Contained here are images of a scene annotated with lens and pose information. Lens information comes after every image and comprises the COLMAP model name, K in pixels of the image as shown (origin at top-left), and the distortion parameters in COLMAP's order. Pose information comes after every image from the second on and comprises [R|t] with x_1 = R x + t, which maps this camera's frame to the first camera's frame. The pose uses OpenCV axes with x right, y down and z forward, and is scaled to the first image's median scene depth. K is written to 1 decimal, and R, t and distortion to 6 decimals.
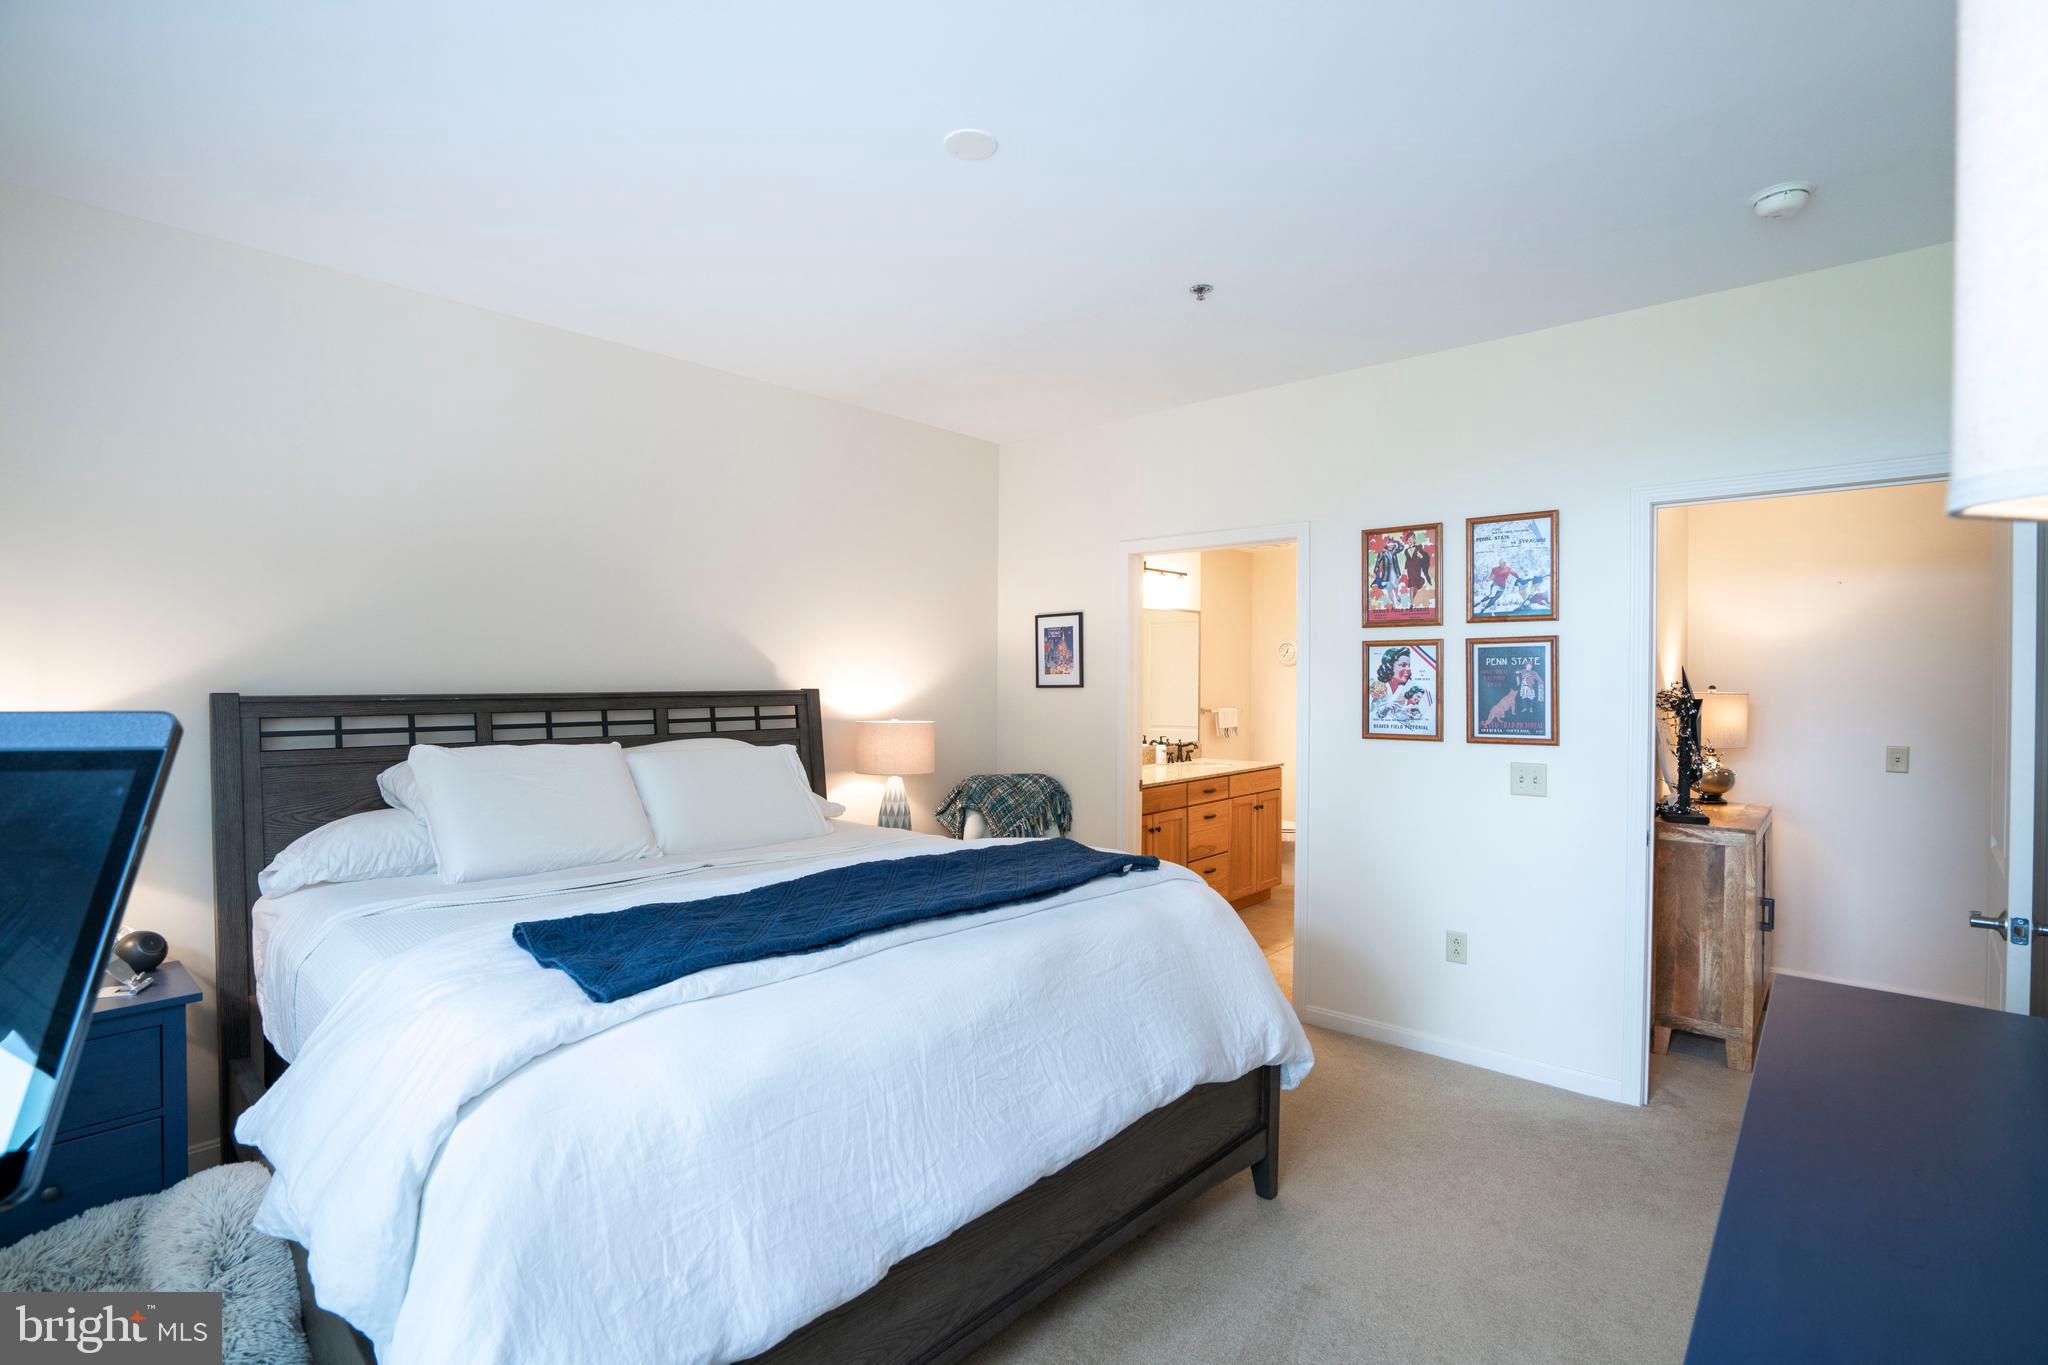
lens RADIAL K [[944.7, 0, 1020.0], [0, 944.7, 688.0], [0, 0, 1]] dist [-0.065713, 0.028074]
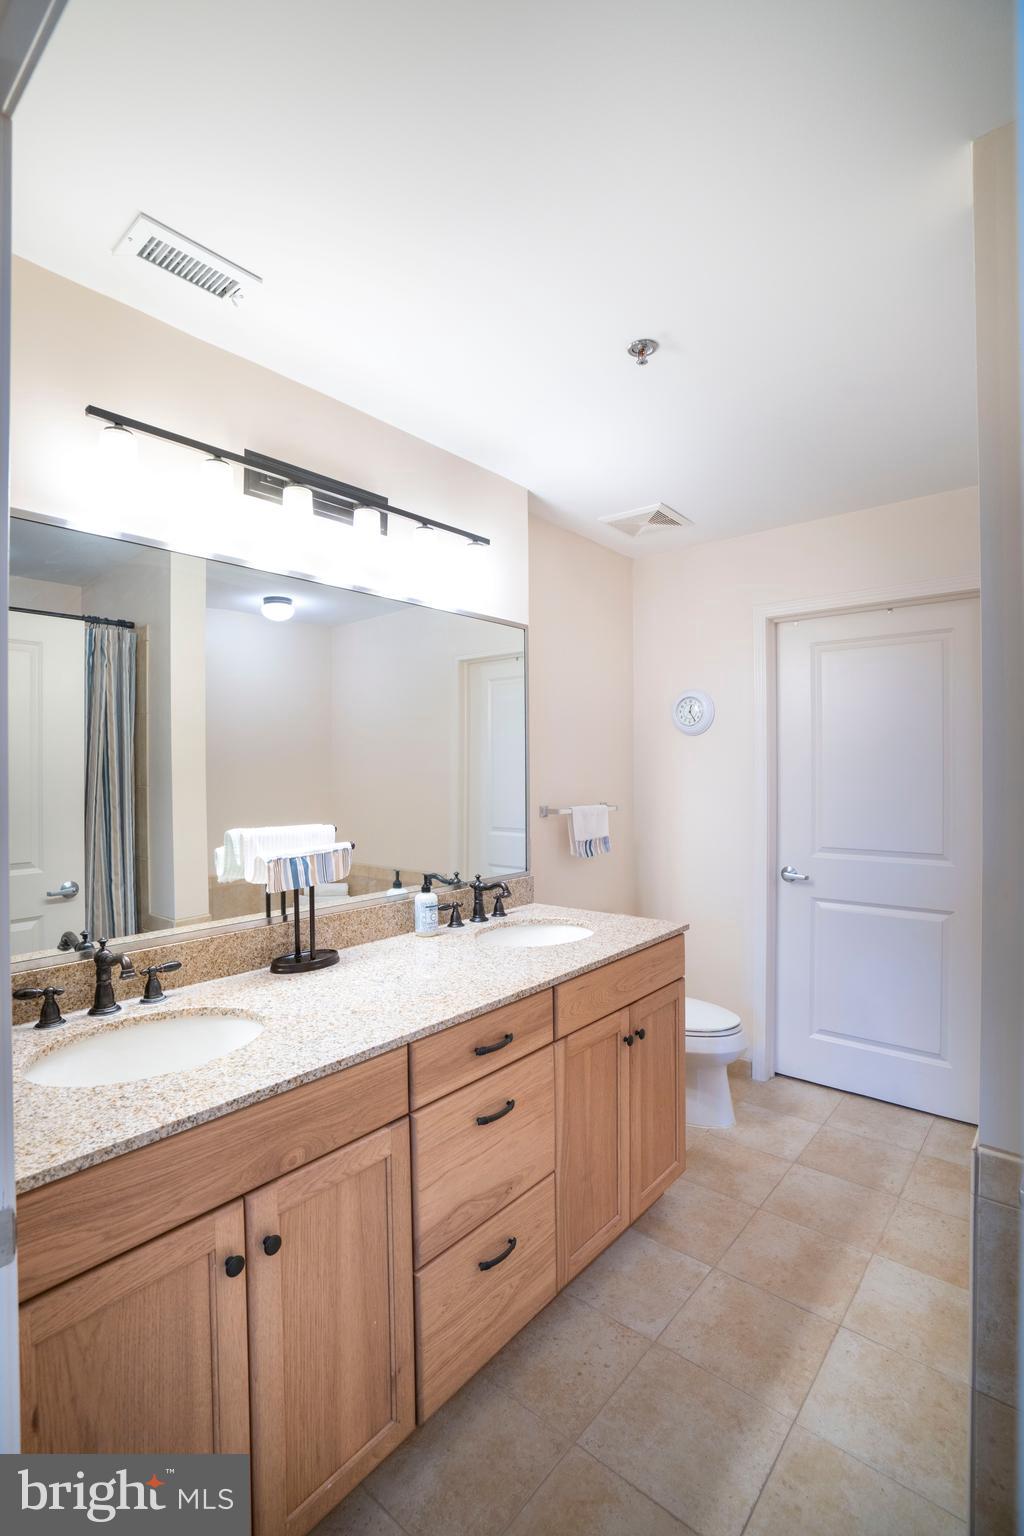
lens RADIAL K [[708.5, 0, 511.8], [0, 708.5, 770.8], [0, 0, 1]] dist [-0.065713, 0.028074]
pose [[0.999265, -0.010780, 0.036789, 0.174885], [0.011159, 0.999887, -0.010110, 0.004394], [-0.036676, 0.010513, 0.999272, 0.632720]]
